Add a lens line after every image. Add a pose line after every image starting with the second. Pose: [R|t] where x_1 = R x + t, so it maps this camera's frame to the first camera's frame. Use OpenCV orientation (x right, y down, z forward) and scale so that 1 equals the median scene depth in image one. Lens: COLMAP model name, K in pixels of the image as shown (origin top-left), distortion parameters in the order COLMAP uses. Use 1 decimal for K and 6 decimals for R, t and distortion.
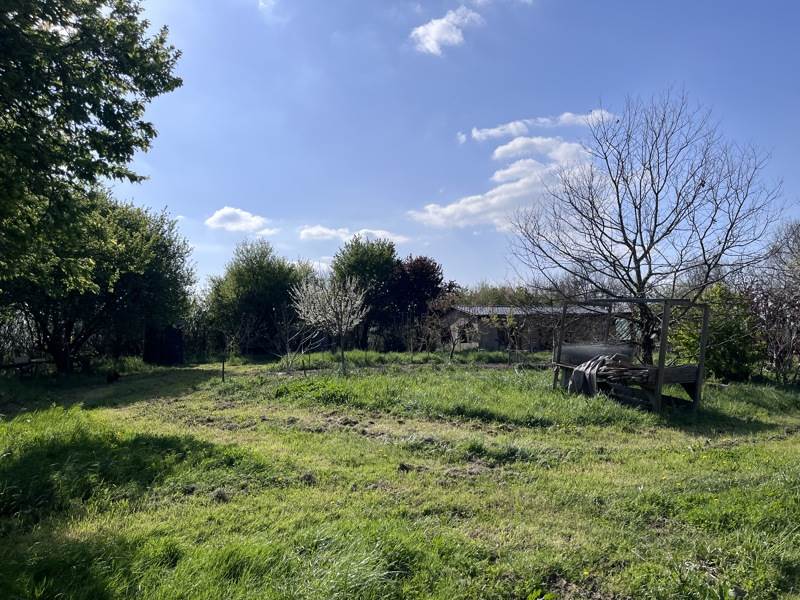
lens RADIAL K [[610.0, 0, 400.2], [0, 610.0, 298.0], [0, 0, 1]] dist [0.018780, -0.026316]
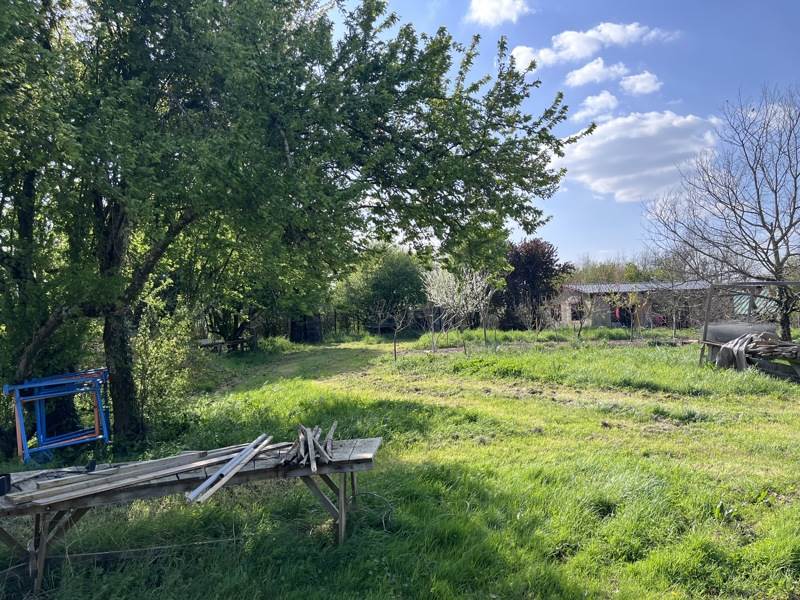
lens RADIAL K [[610.0, 0, 398.4], [0, 610.0, 302.1], [0, 0, 1]] dist [0.018780, -0.026316]
pose [[0.989144, -0.019108, -0.145700, -0.107676], [0.025541, 0.998774, 0.042407, -0.021008], [0.144711, -0.045668, 0.988420, -0.147353]]
